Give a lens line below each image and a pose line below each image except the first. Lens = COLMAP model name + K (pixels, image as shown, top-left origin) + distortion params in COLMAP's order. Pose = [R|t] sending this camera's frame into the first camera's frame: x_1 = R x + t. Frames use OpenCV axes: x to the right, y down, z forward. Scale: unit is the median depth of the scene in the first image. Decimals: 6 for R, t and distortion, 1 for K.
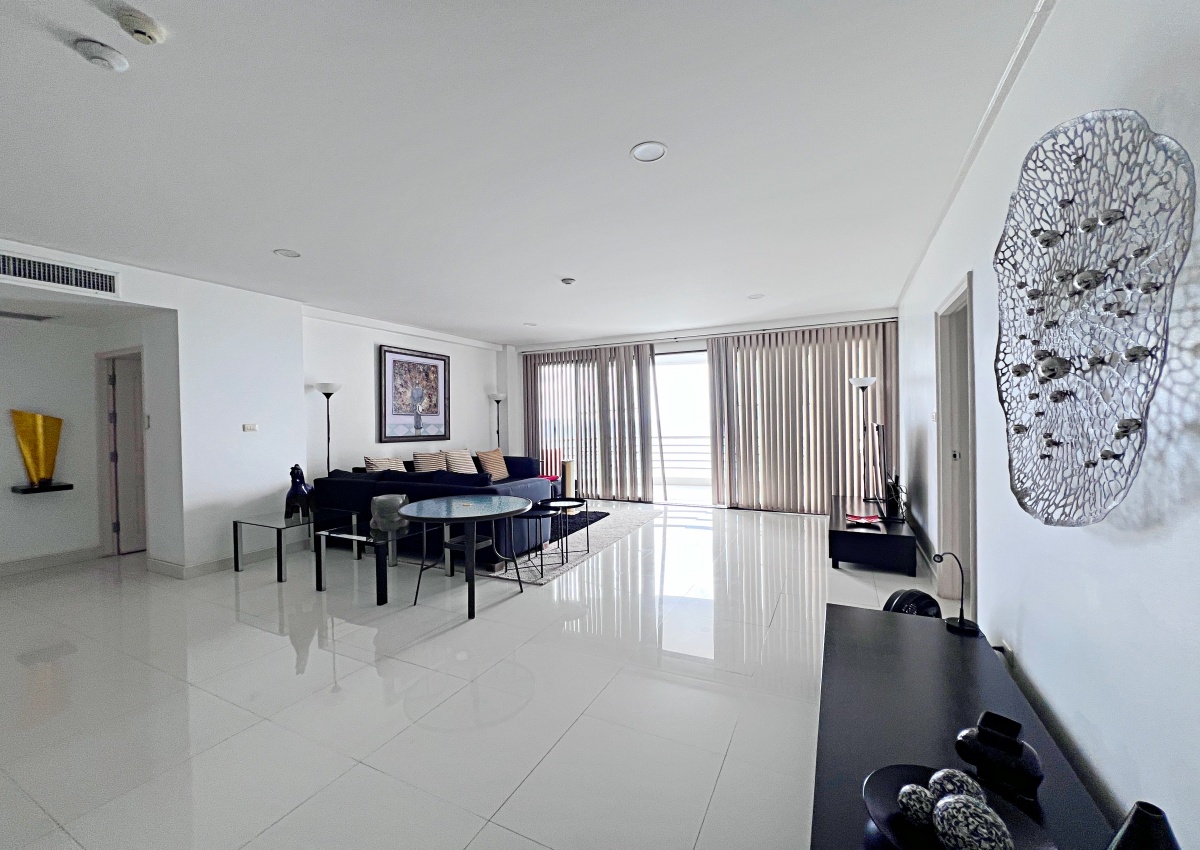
lens RADIAL K [[485.2, 0, 600.0], [0, 485.2, 425.0], [0, 0, 1]] dist [-0.001820, 0.000318]
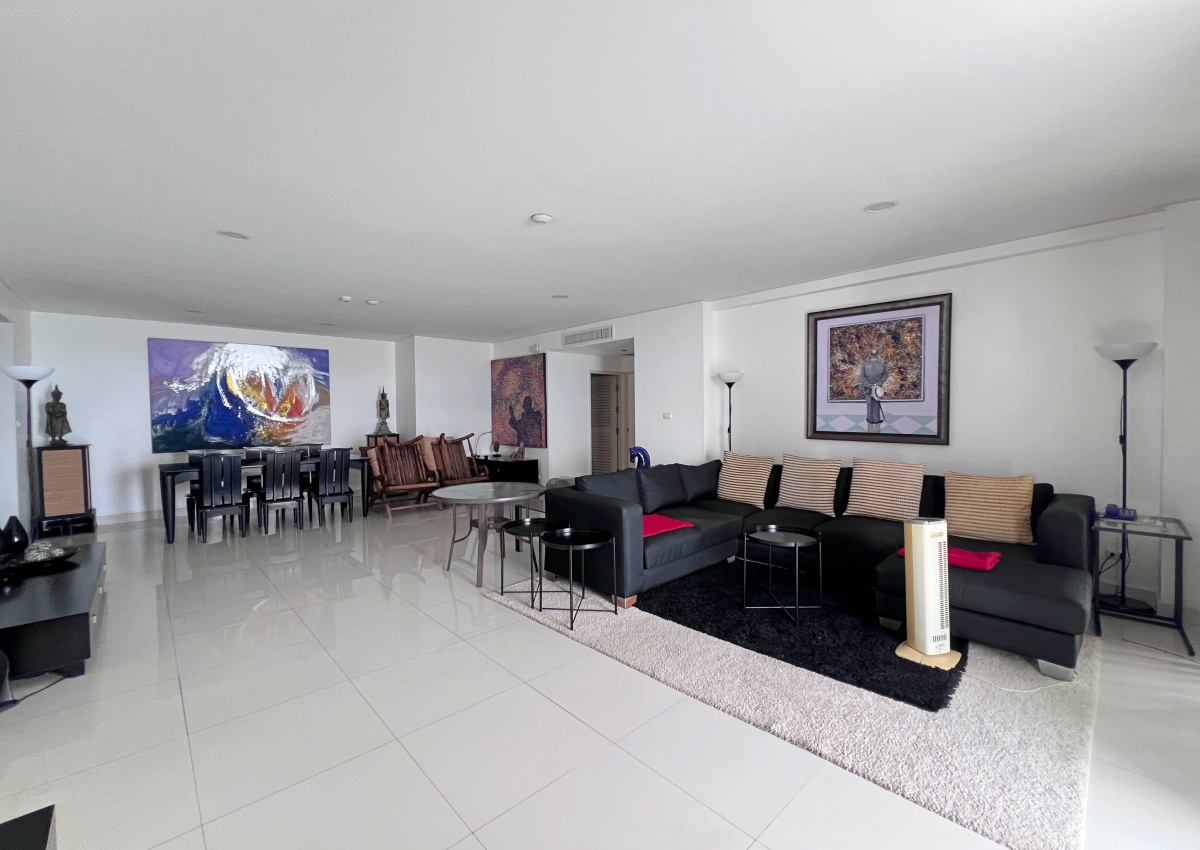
lens RADIAL K [[494.6, 0, 595.0], [0, 494.6, 424.5], [0, 0, 1]] dist [-0.001707, 0.000360]
pose [[-0.350812, 0.044357, -0.935395, 0.416753], [0.005323, 0.998956, 0.045375, -0.023809], [0.936431, 0.010939, -0.350681, 0.941743]]
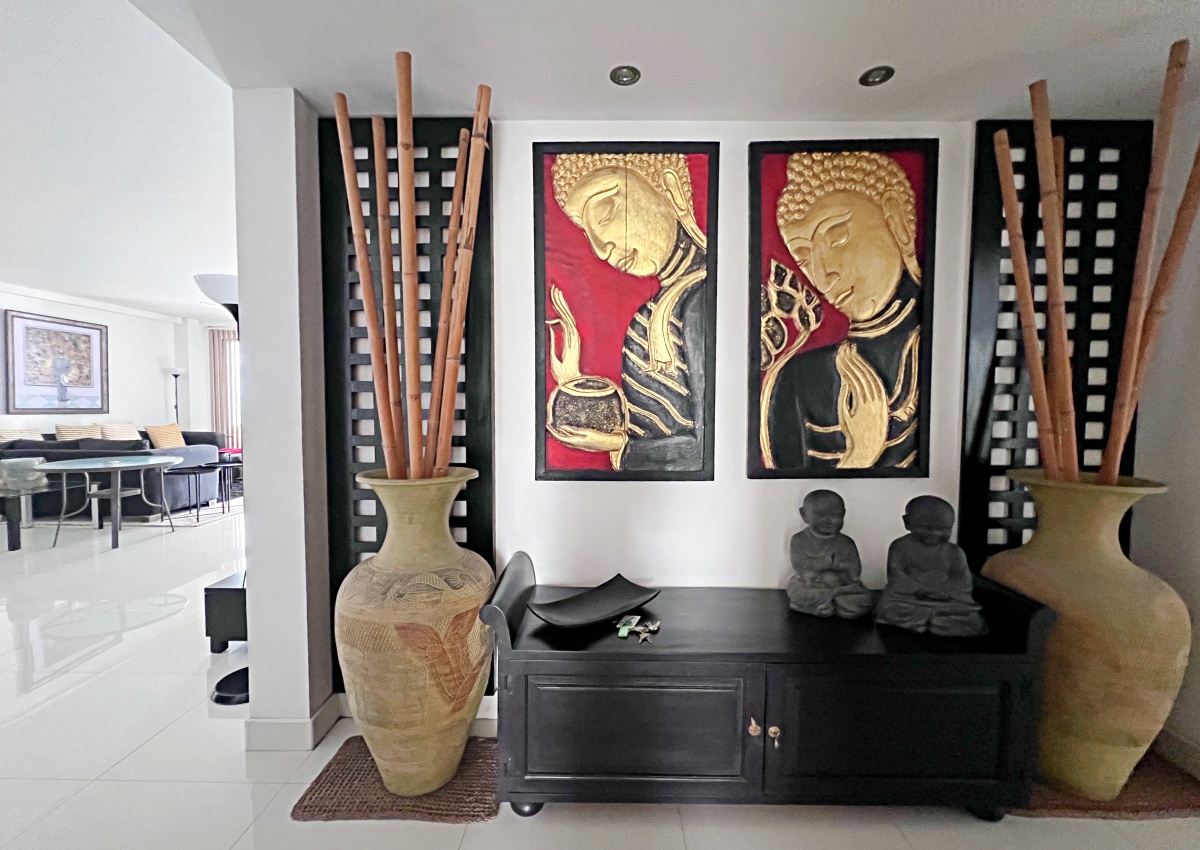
lens RADIAL K [[494.6, 0, 595.0], [0, 494.6, 424.5], [0, 0, 1]] dist [-0.001707, 0.000360]
pose [[0.899855, 0.001576, 0.436186, 0.149224], [-0.015626, 0.999468, 0.028627, 0.010711], [-0.435909, -0.032576, 0.899401, -0.345163]]
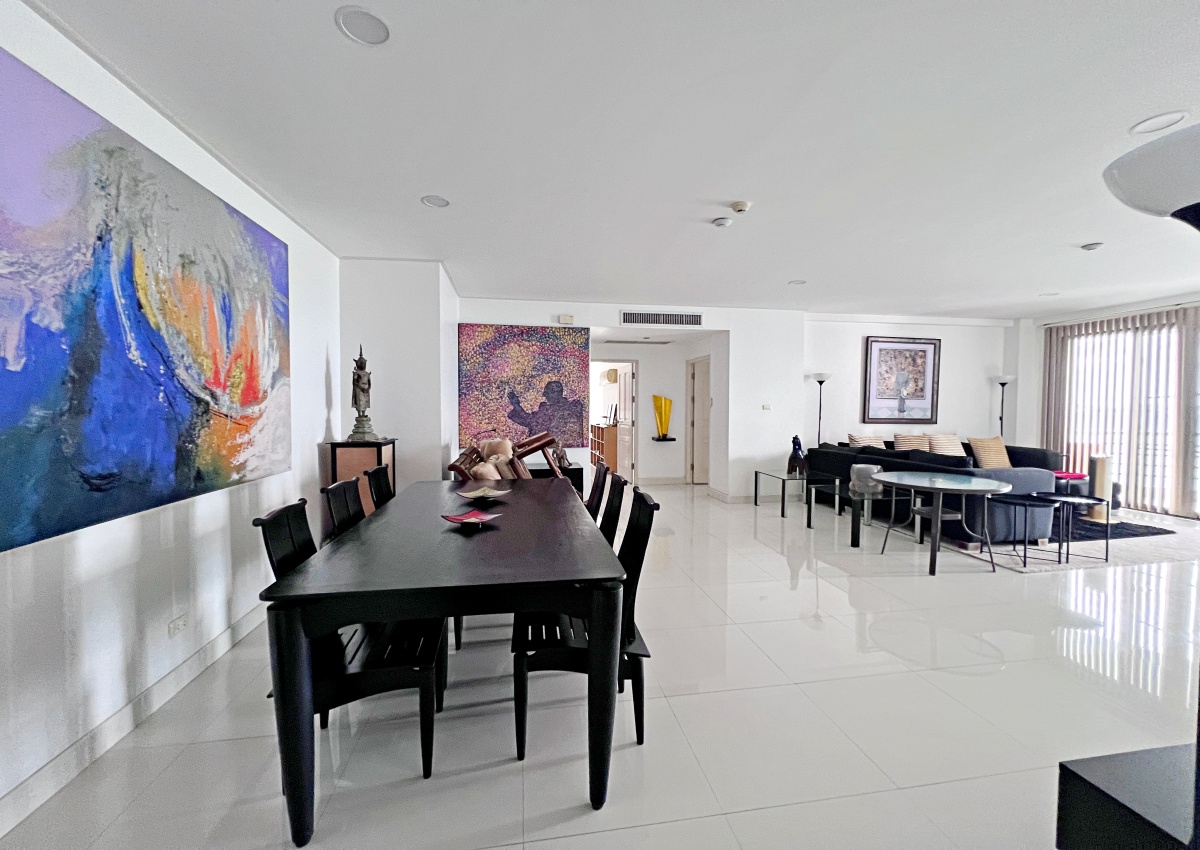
lens RADIAL K [[481.3, 0, 596.7], [0, 481.3, 423.7], [0, 0, 1]] dist [-0.003710, 0.000117]
pose [[0.586274, 0.047694, -0.808708, 0.089314], [-0.020766, 0.998822, 0.043851, 0.001543], [0.809847, -0.008915, 0.586574, -0.162569]]
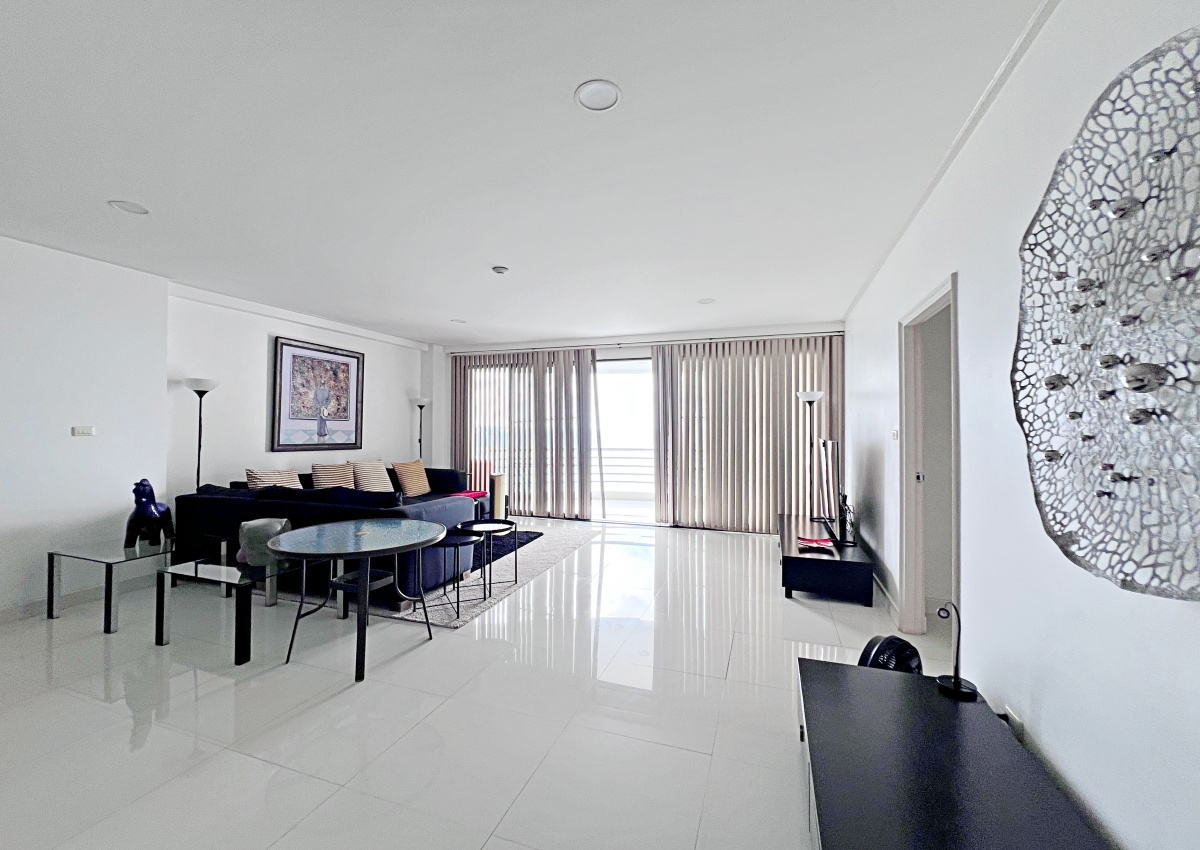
lens RADIAL K [[489.3, 0, 600.0], [0, 489.3, 425.0], [0, 0, 1]] dist [-0.000708, 0.000430]
pose [[0.991893, 0.021882, 0.125176, 0.006161], [-0.019445, 0.999597, -0.020664, -0.003162], [-0.125578, 0.018062, 0.991919, 0.080705]]
